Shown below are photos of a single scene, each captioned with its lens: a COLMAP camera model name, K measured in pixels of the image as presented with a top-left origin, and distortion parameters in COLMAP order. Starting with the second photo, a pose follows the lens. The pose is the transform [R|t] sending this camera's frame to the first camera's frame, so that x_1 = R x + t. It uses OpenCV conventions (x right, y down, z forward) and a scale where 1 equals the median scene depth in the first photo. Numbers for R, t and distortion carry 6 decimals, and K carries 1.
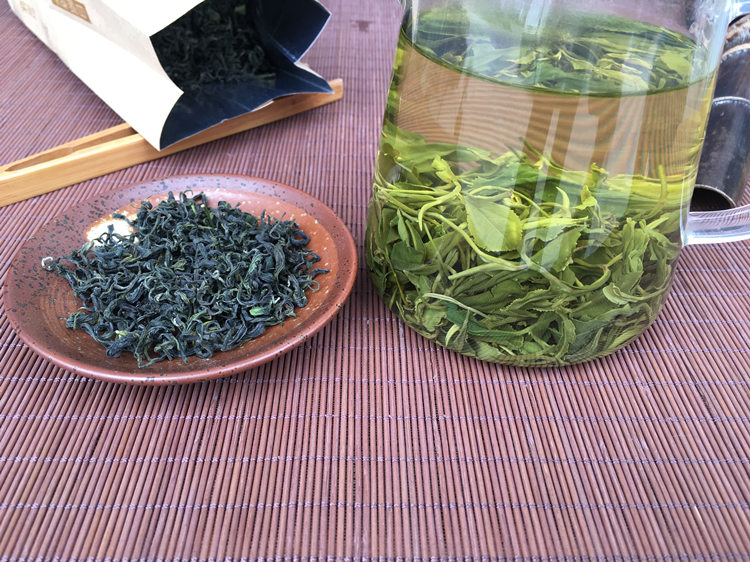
lens RADIAL K [[665.2, 0, 375.0], [0, 665.2, 281.0], [0, 0, 1]] dist [0.099887, -0.181638]
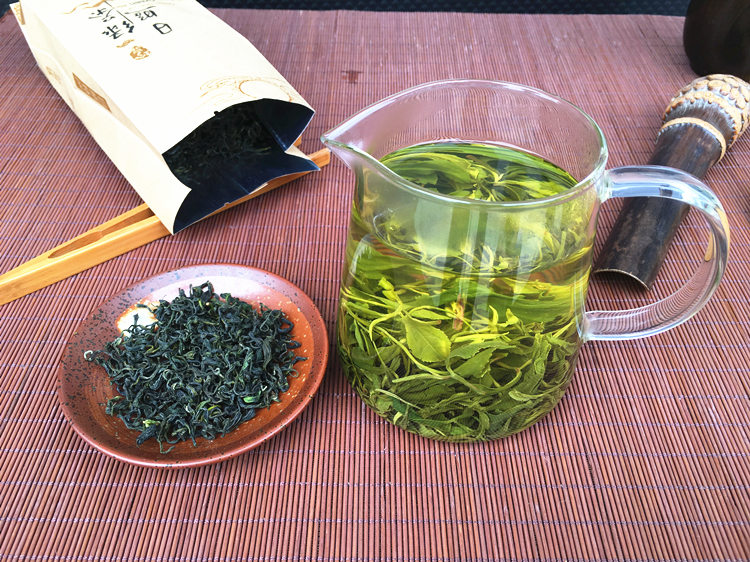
lens RADIAL K [[665.2, 0, 375.0], [0, 665.2, 281.0], [0, 0, 1]] dist [0.099887, -0.181638]
pose [[0.999645, 0.000226, -0.026631, 0.103888], [0.002062, 0.996304, 0.085872, -0.295941], [0.026552, -0.085897, 0.995950, -0.276265]]
